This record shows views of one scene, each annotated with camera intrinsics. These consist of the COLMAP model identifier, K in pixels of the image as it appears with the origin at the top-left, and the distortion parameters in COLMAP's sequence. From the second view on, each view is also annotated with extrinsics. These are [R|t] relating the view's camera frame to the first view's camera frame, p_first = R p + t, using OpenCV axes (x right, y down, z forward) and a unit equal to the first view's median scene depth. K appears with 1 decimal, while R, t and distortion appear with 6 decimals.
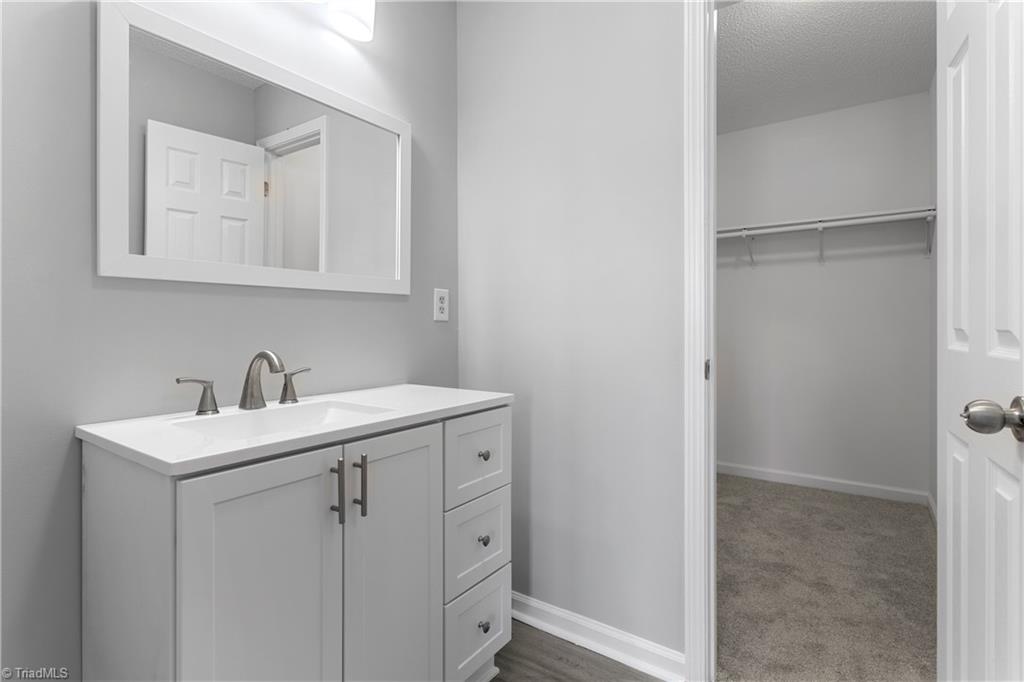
lens RADIAL K [[494.2, 0, 516.0], [0, 494.2, 319.7], [0, 0, 1]] dist [-0.002528, -0.000207]
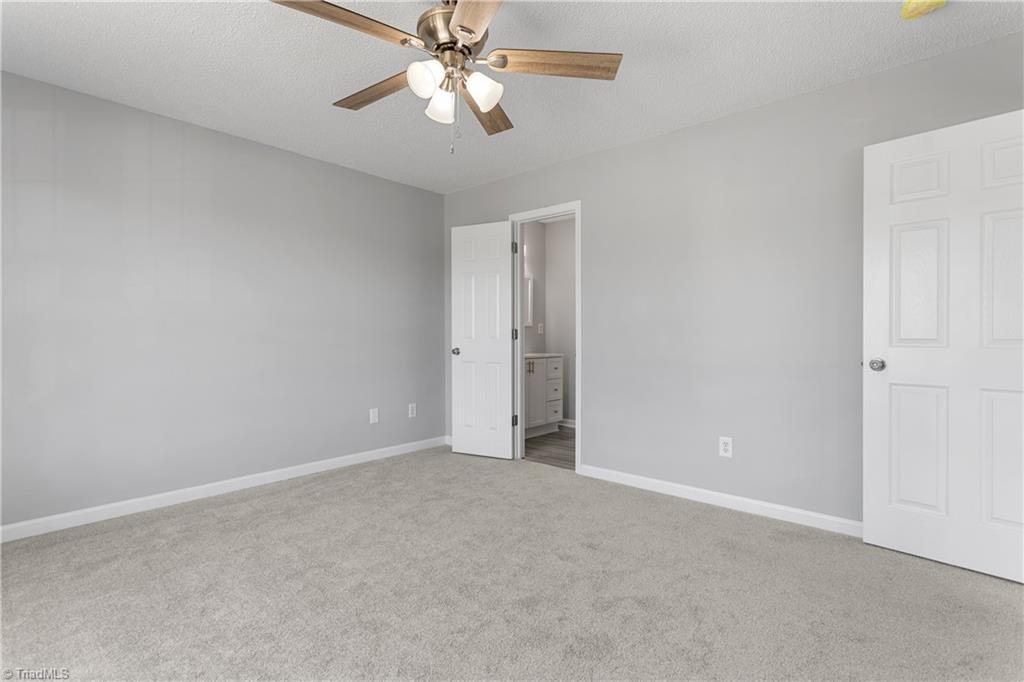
lens RADIAL K [[494.2, 0, 516.0], [0, 494.2, 319.7], [0, 0, 1]] dist [-0.002528, -0.000207]
pose [[0.994008, 0.003891, -0.109241, 0.037790], [-0.005406, 0.999893, -0.013584, -0.047890], [0.109177, 0.014093, 0.993922, -2.326349]]
